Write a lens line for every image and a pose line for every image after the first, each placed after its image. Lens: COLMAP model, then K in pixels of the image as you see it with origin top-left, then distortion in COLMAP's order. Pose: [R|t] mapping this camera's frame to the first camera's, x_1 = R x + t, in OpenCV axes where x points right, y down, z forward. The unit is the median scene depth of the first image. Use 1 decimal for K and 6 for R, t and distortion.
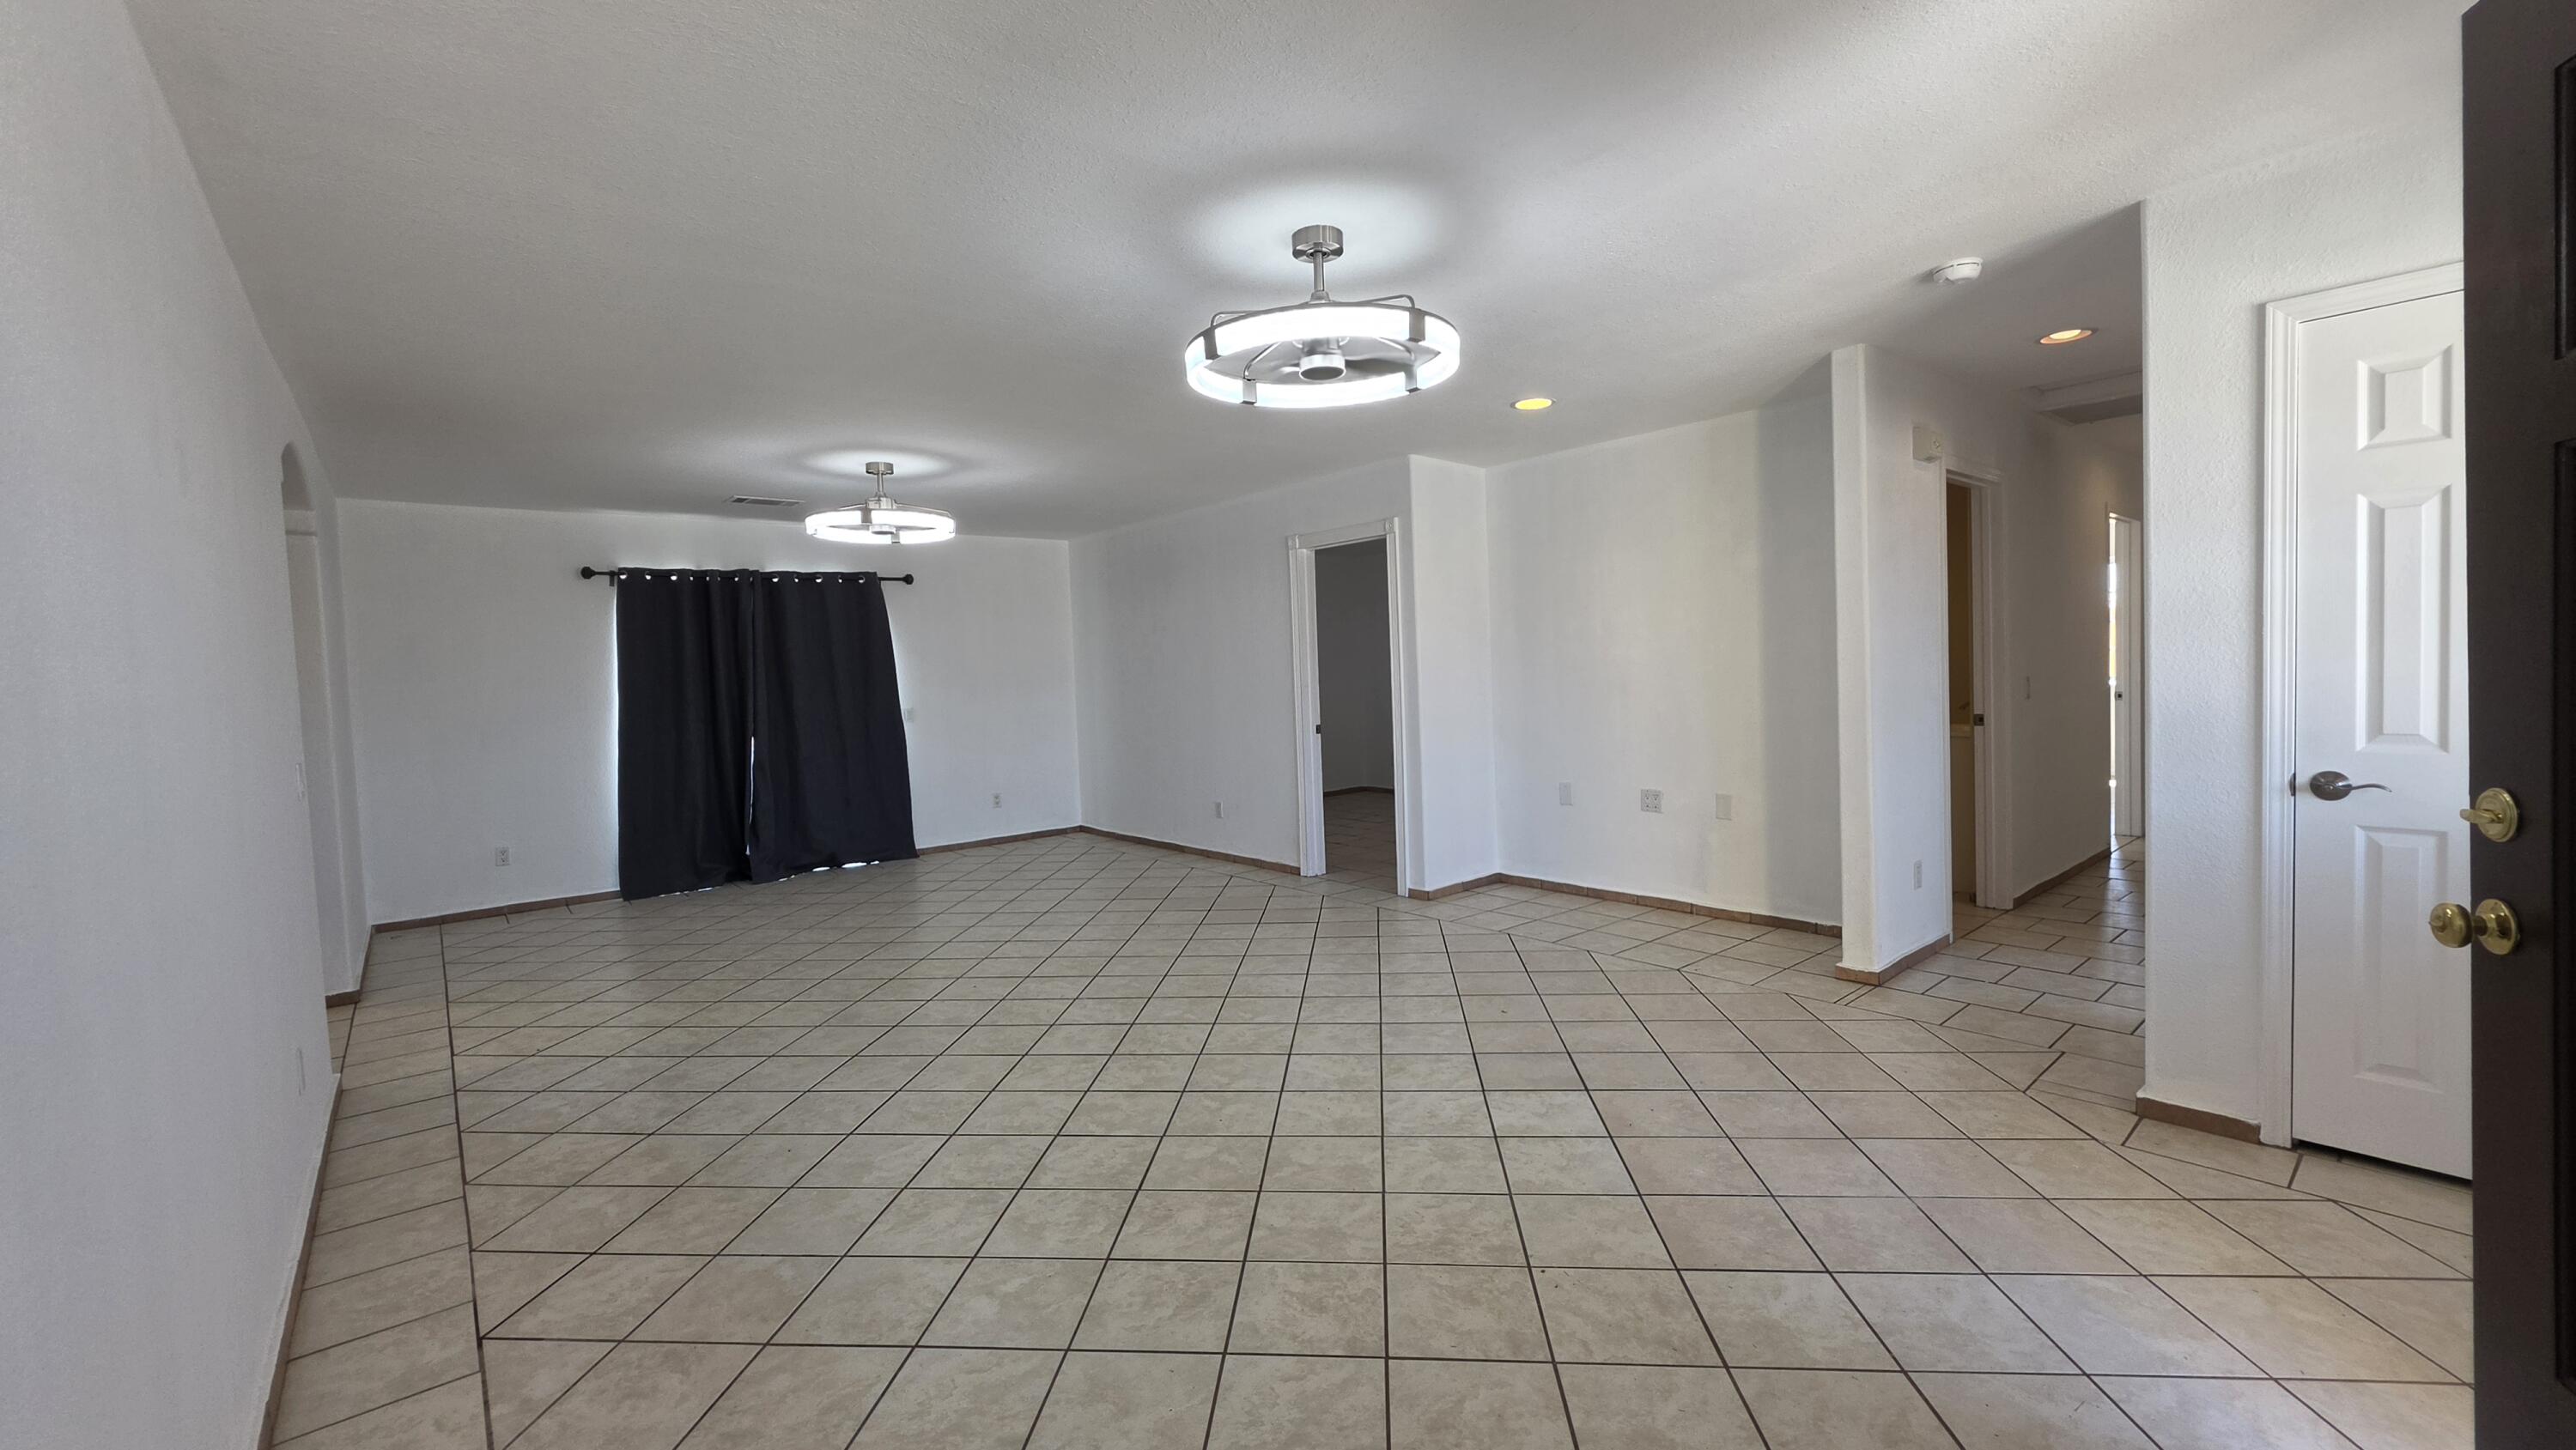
lens RADIAL K [[1032.2, 0, 1288.0], [0, 1032.2, 725.0], [0, 0, 1]] dist [-0.001597, -0.000253]
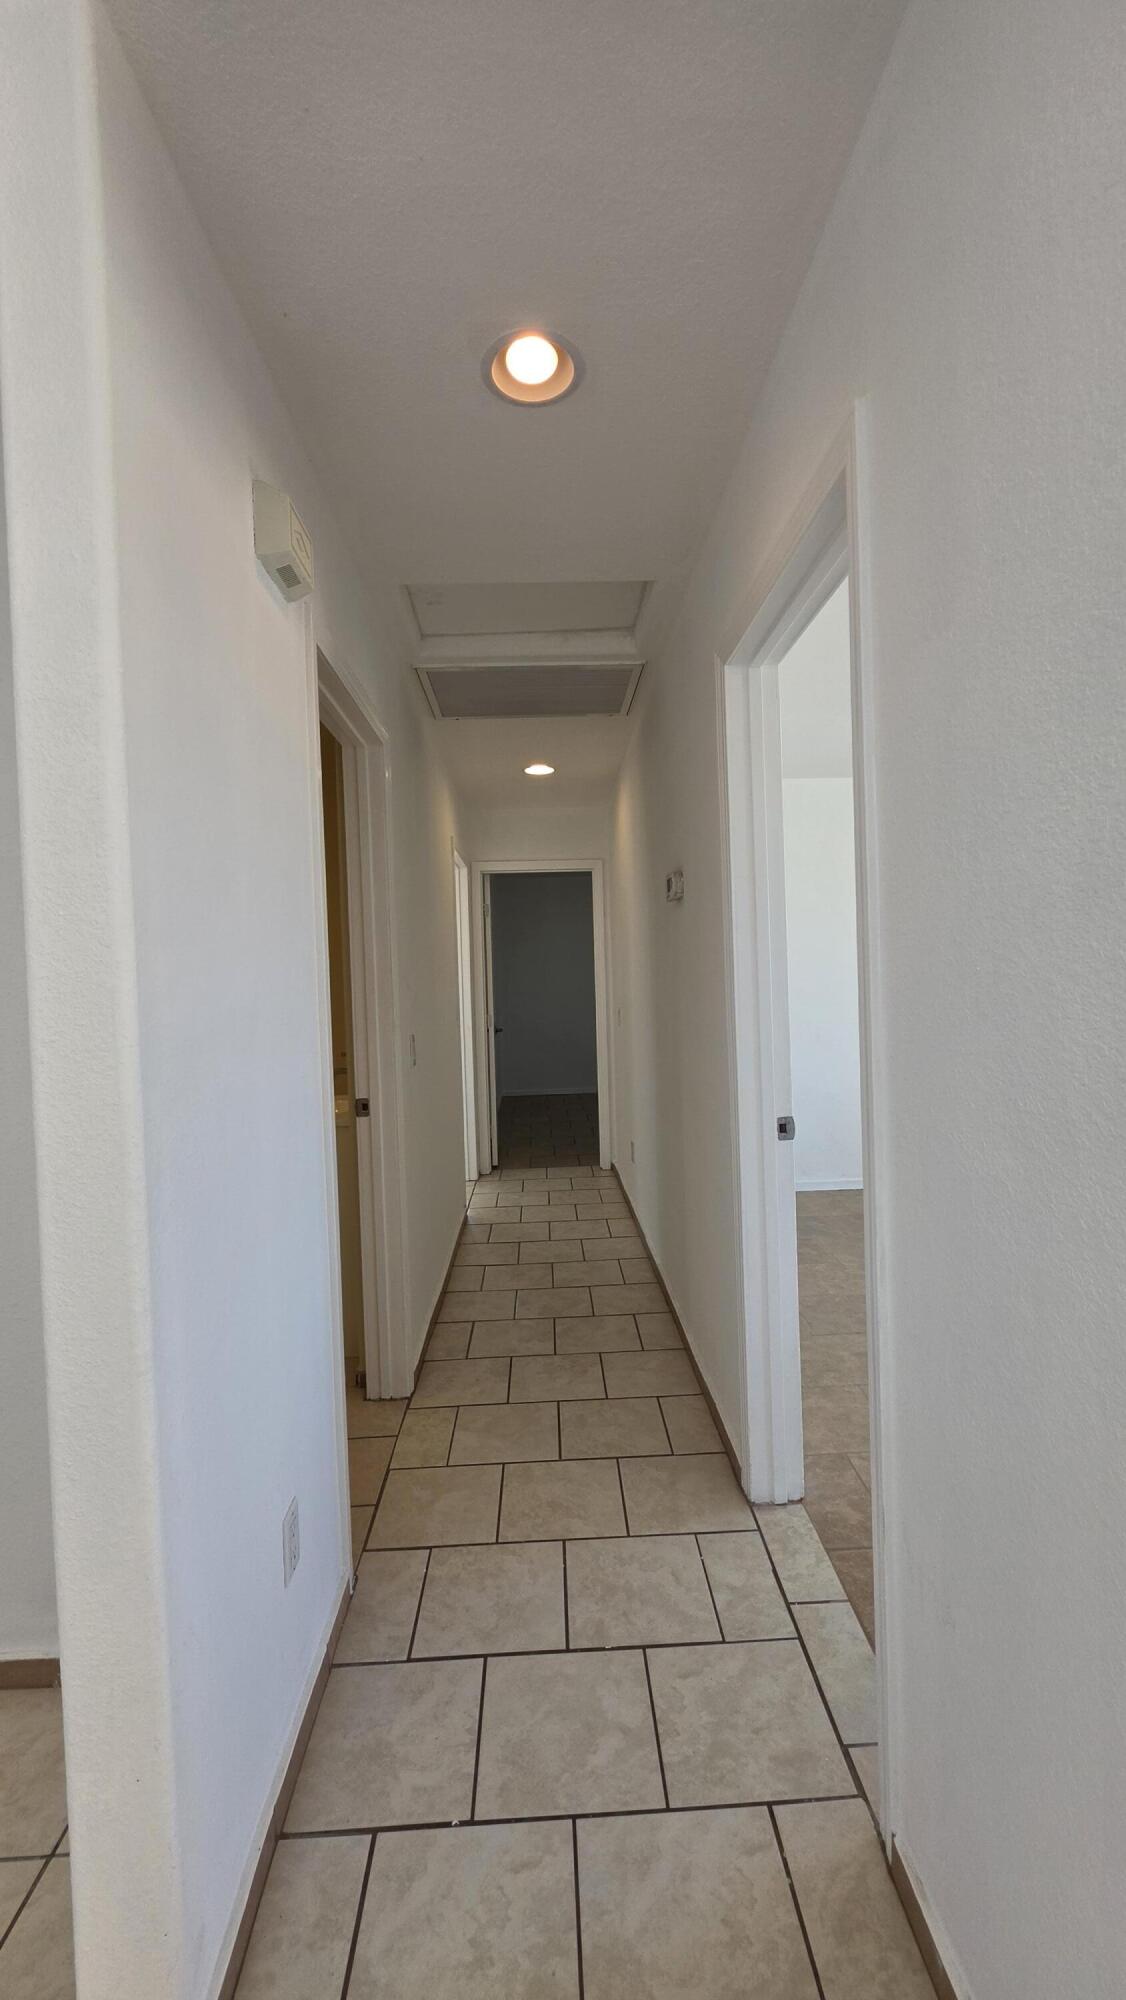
lens RADIAL K [[811.6, 0, 563.0], [0, 811.6, 1000.0], [0, 0, 1]] dist [0.000263, 0.000015]
pose [[0.627088, -0.002497, 0.778944, 0.422439], [0.041798, 0.998662, -0.030448, -0.060586], [-0.777826, 0.051651, 0.626354, 0.693974]]
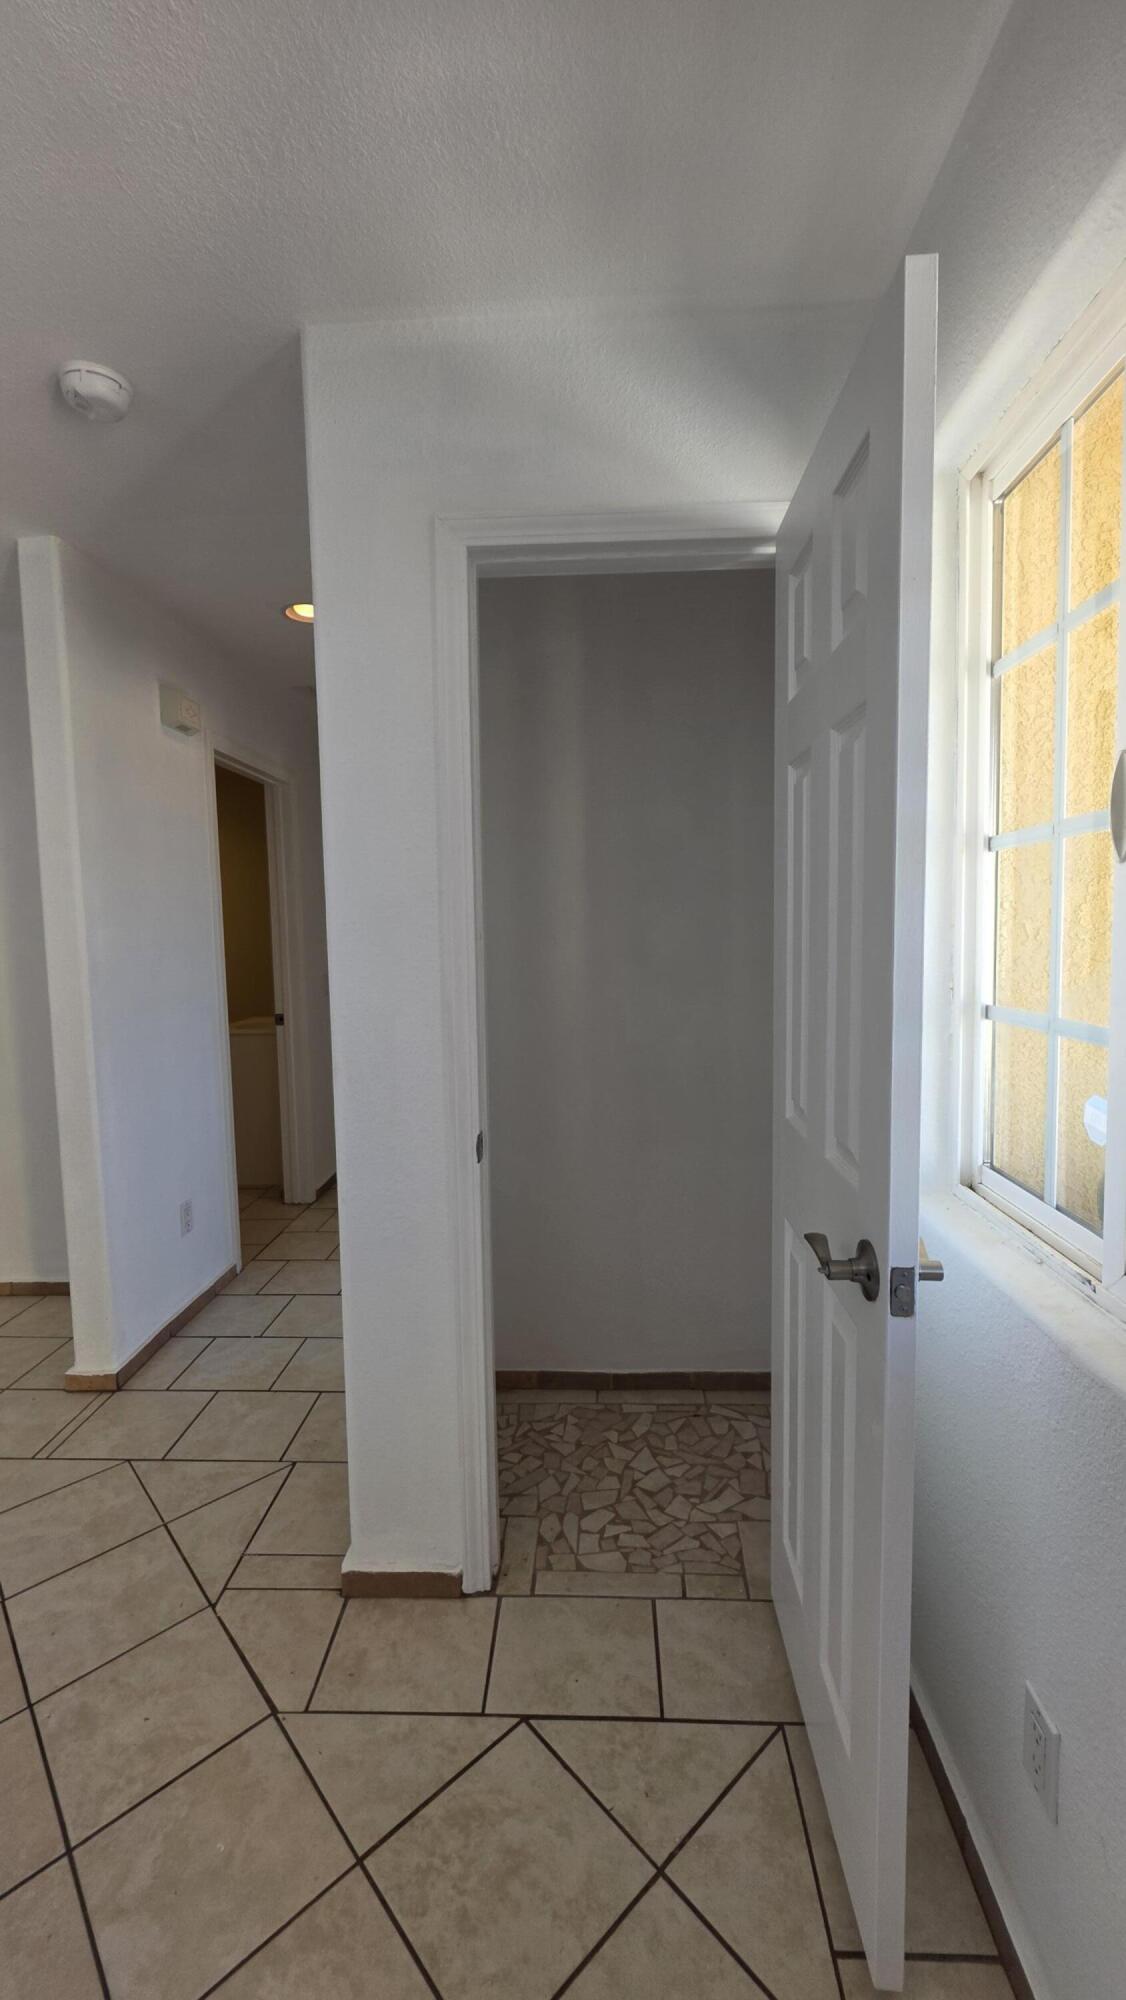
lens RADIAL K [[801.5, 0, 563.0], [0, 801.5, 1000.0], [0, 0, 1]] dist [-0.001597, -0.000253]
pose [[0.680849, -0.034638, 0.731604, 0.344189], [0.022904, 0.999399, 0.026002, -0.044550], [-0.732066, -0.000947, 0.681233, 0.320778]]
